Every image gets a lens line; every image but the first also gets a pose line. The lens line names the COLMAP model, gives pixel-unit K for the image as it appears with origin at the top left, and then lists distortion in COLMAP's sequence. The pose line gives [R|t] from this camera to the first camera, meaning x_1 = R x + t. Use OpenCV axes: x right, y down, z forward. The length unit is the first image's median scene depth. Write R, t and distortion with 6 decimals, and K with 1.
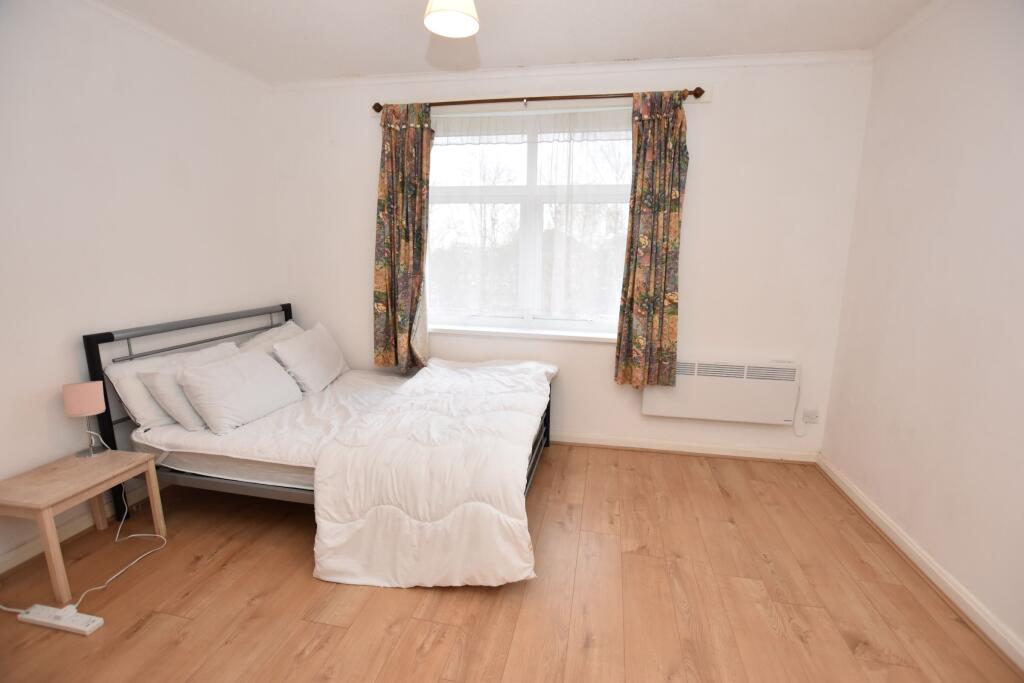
lens RADIAL K [[446.9, 0, 518.0], [0, 446.9, 346.2], [0, 0, 1]] dist [-0.024821, 0.000042]
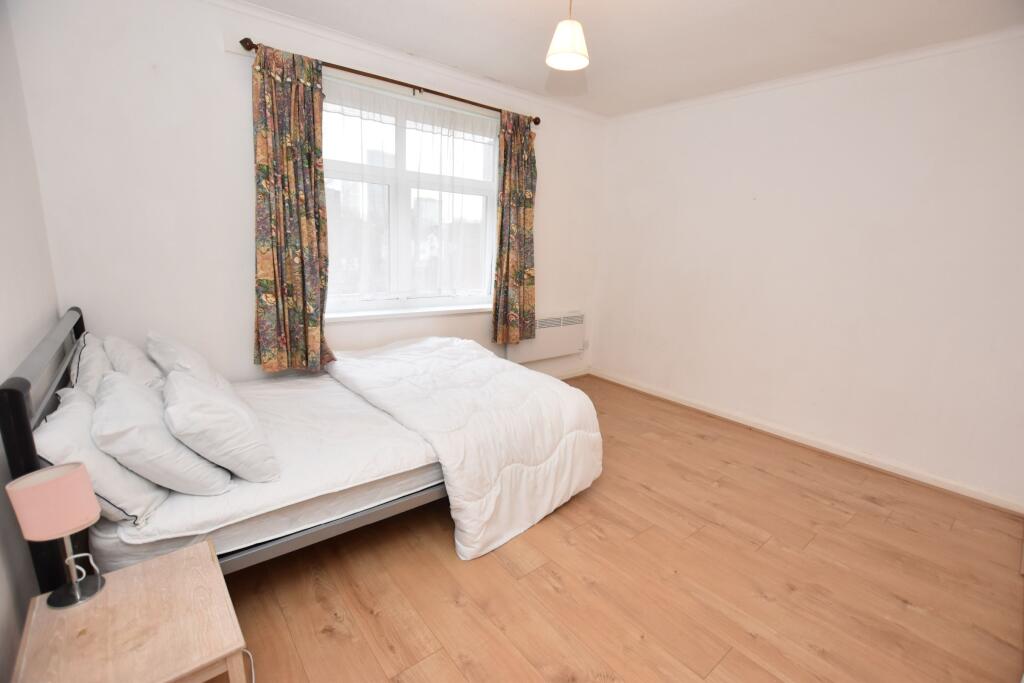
lens RADIAL K [[446.9, 0, 518.9], [0, 446.9, 341.7], [0, 0, 1]] dist [-0.024821, 0.000042]
pose [[0.641329, -0.154554, 0.751538, -0.700908], [0.121338, 0.987606, 0.099556, -0.040180], [-0.757611, 0.027342, 0.652134, 0.151885]]
